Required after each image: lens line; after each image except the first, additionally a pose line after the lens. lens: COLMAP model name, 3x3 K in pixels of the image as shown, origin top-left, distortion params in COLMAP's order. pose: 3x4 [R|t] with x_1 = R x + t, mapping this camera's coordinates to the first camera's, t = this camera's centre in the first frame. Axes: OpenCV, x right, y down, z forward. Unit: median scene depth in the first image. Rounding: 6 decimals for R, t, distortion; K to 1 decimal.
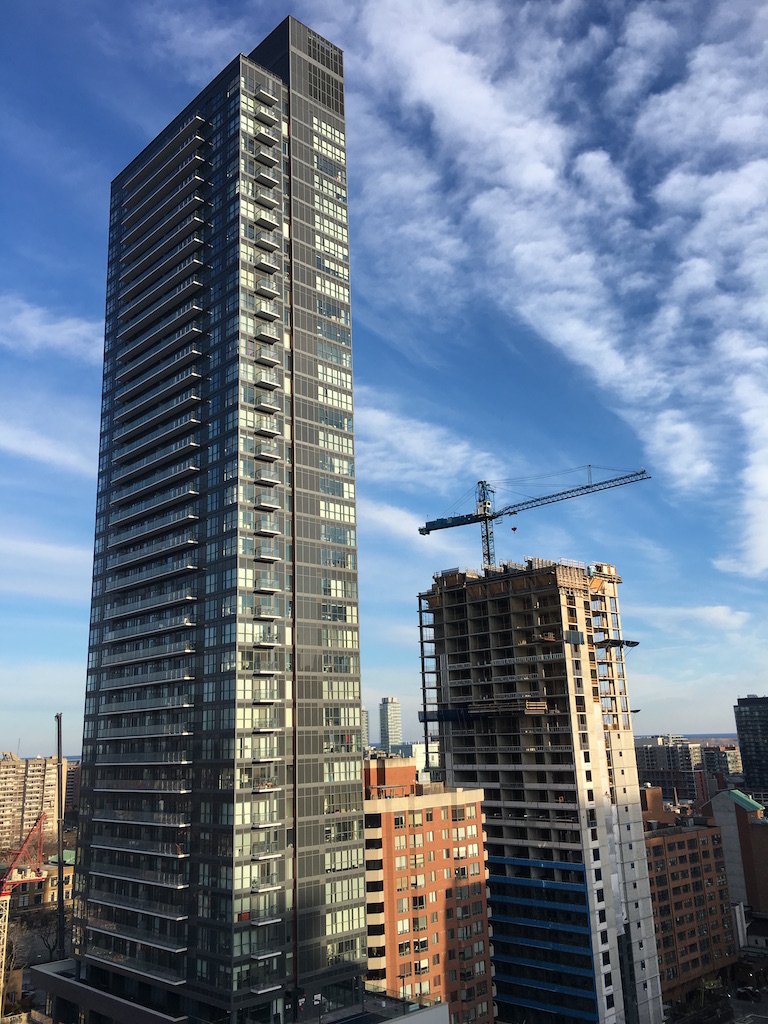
lens RADIAL K [[869.5, 0, 379.9], [0, 869.5, 510.7], [0, 0, 1]] dist [0.082024, -0.085446]
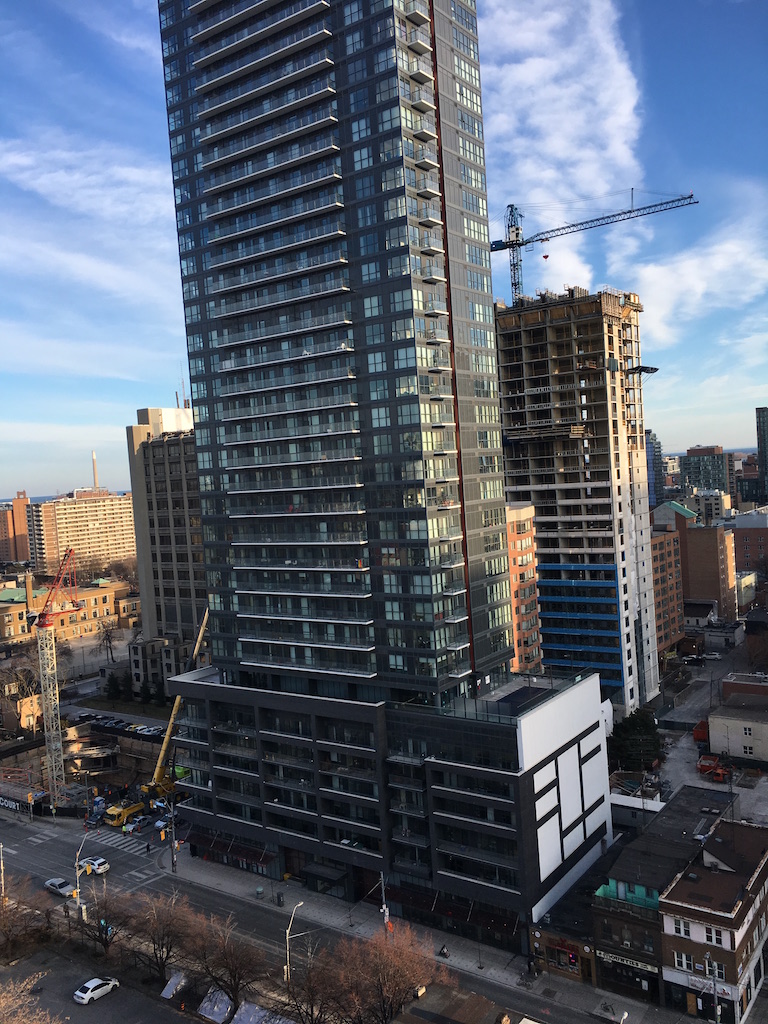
lens RADIAL K [[869.5, 0, 382.5], [0, 869.5, 510.8], [0, 0, 1]] dist [0.082024, -0.085446]
pose [[0.981310, -0.043599, 0.187432, -0.362003], [-0.012290, 0.957809, 0.287144, 0.022341], [-0.192043, -0.284081, 0.939371, 0.032014]]
